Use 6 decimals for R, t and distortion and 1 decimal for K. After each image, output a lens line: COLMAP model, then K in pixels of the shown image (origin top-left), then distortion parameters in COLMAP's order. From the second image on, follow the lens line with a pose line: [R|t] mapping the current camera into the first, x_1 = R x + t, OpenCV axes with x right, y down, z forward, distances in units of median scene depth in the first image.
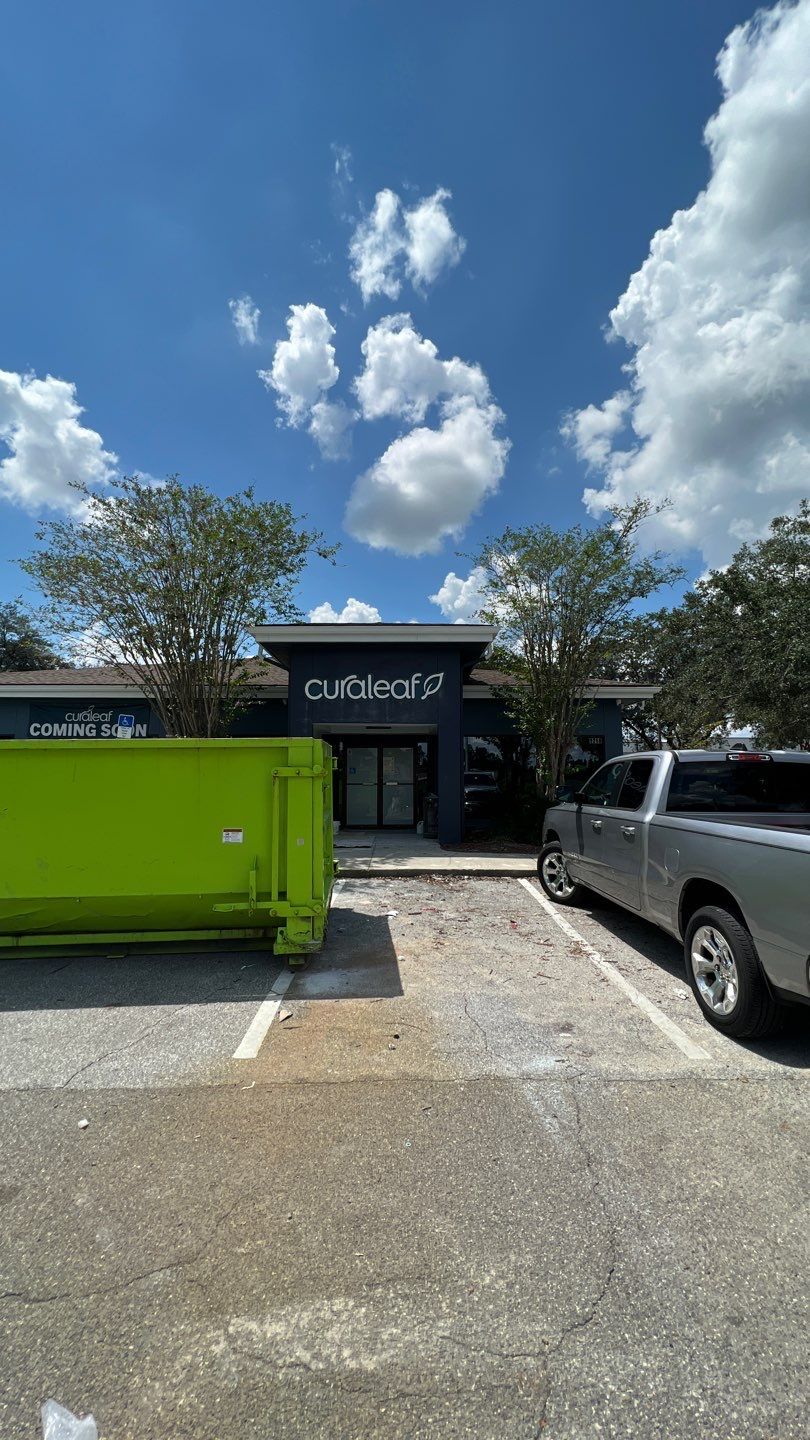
lens RADIAL K [[578.5, 0, 405.1], [0, 578.5, 717.3], [0, 0, 1]] dist [-0.001971, 0.001090]
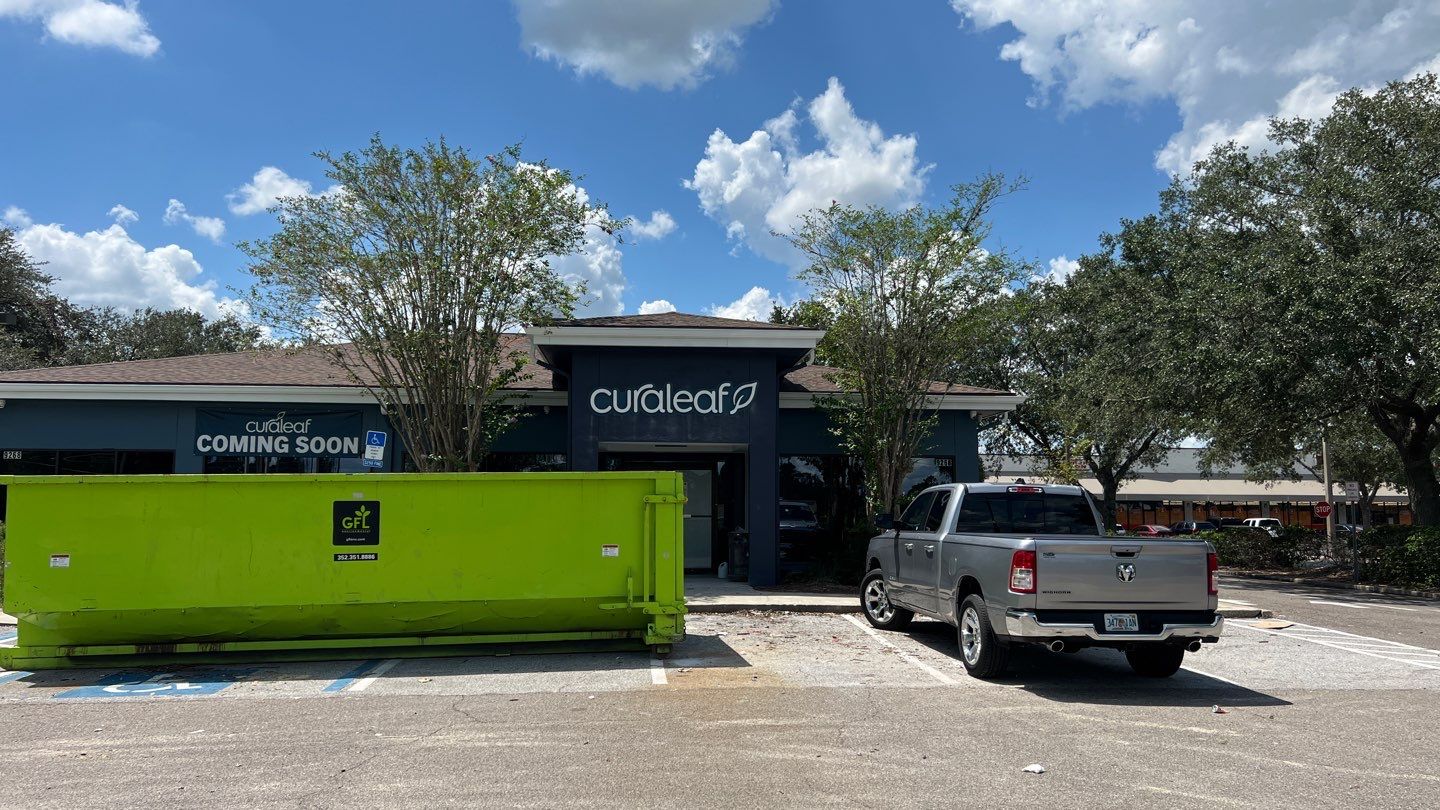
lens RADIAL K [[1090.6, 0, 715.7], [0, 1090.6, 423.6], [0, 0, 1]] dist [0.119753, -0.185763]
pose [[0.997602, 0.008829, 0.068648, -0.101378], [-0.010294, 0.999726, 0.021006, -0.050457], [-0.068444, -0.021662, 0.997420, -0.573582]]
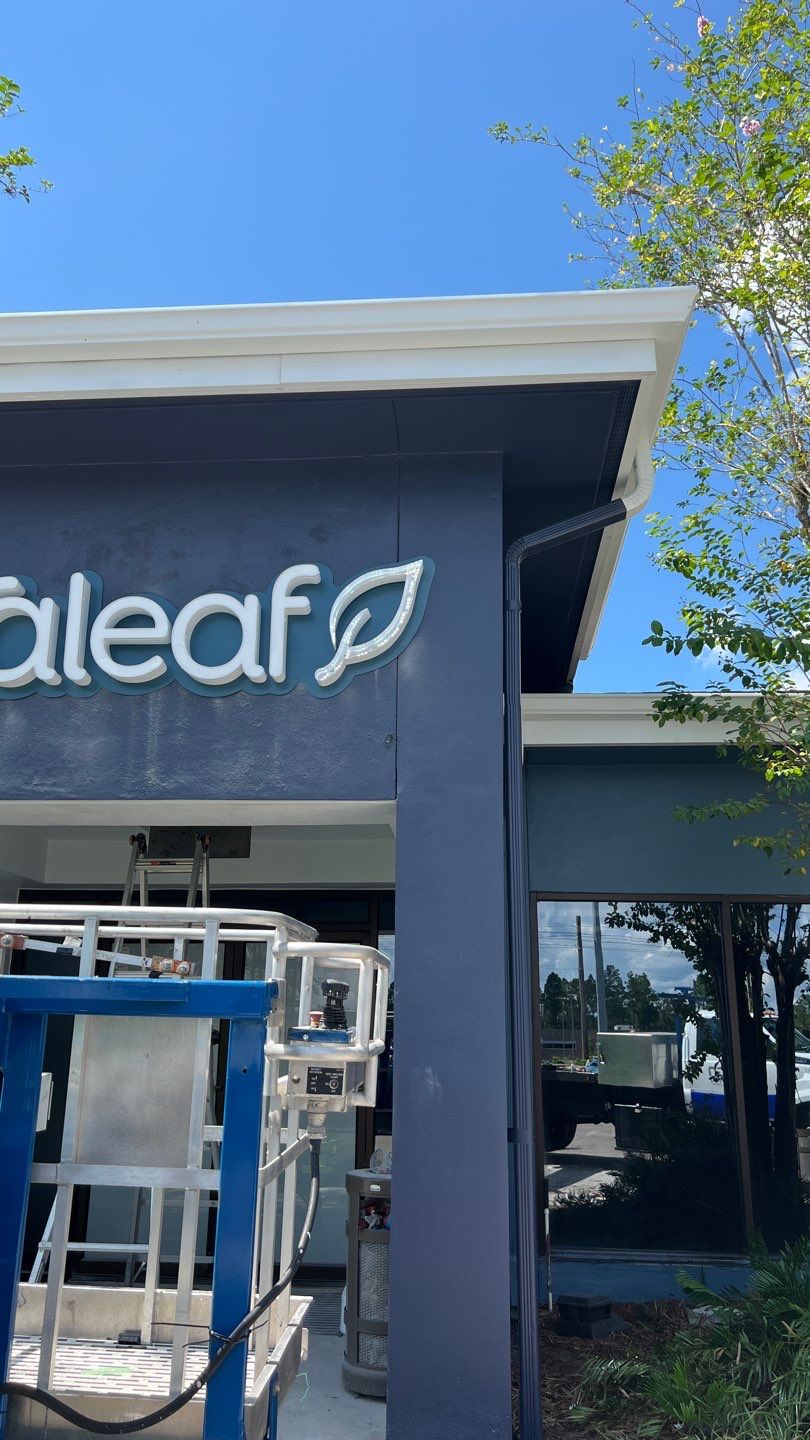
lens RADIAL K [[1090.6, 0, 388.2], [0, 1090.6, 717.7], [0, 0, 1]] dist [0.119753, -0.185763]
pose [[0.996700, -0.010730, -0.080457, 0.086325], [-0.003667, 0.984258, -0.176699, 0.051151], [0.081086, 0.176412, 0.980971, 0.621611]]
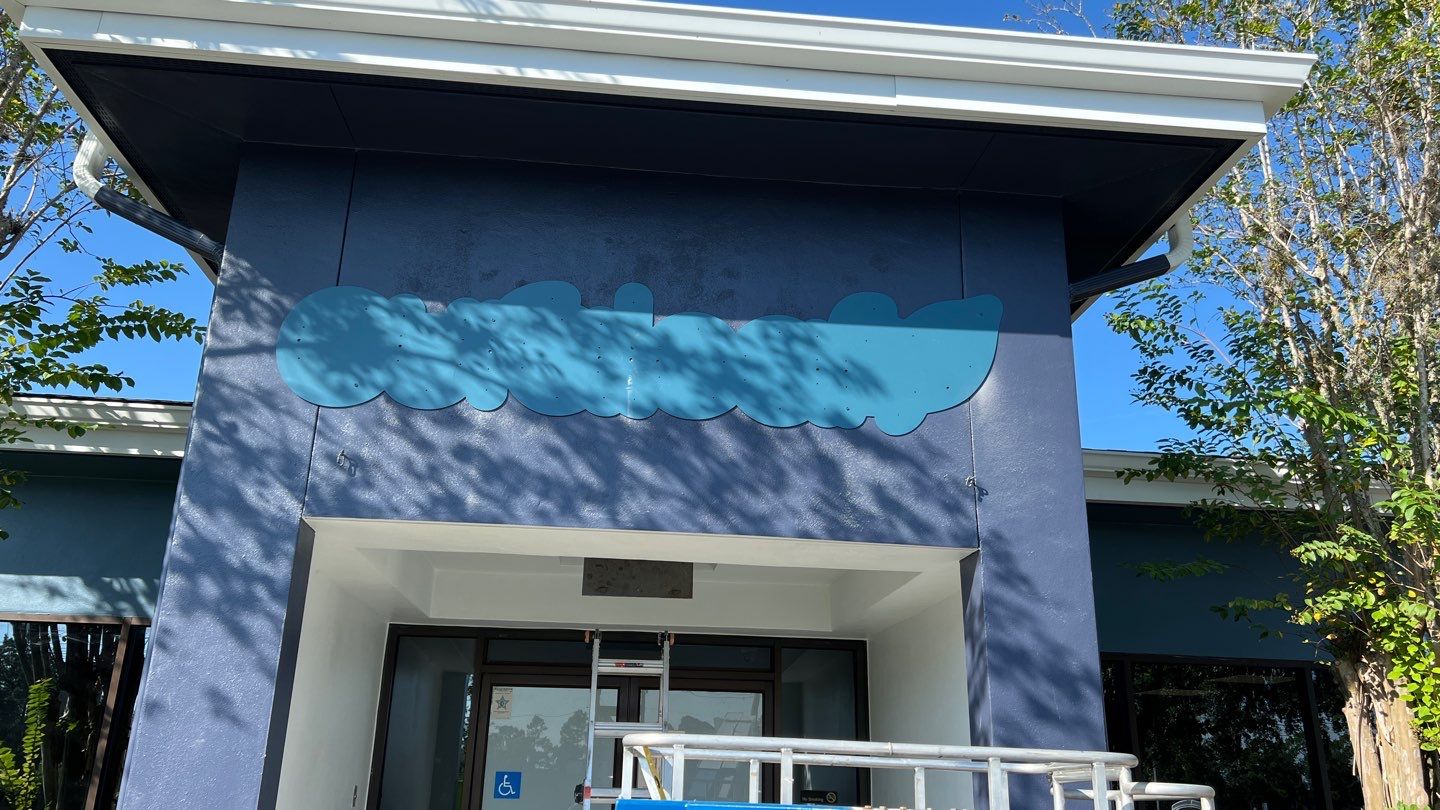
lens RADIAL K [[1064.3, 0, 719.9], [0, 1064.3, 410.4], [0, 0, 1]] dist [0.120337, -0.172538]
pose [[0.995208, 0.050119, 0.083958, -0.060361], [-0.029445, 0.972402, -0.231448, 0.053922], [-0.093241, 0.227867, 0.969218, 0.652600]]
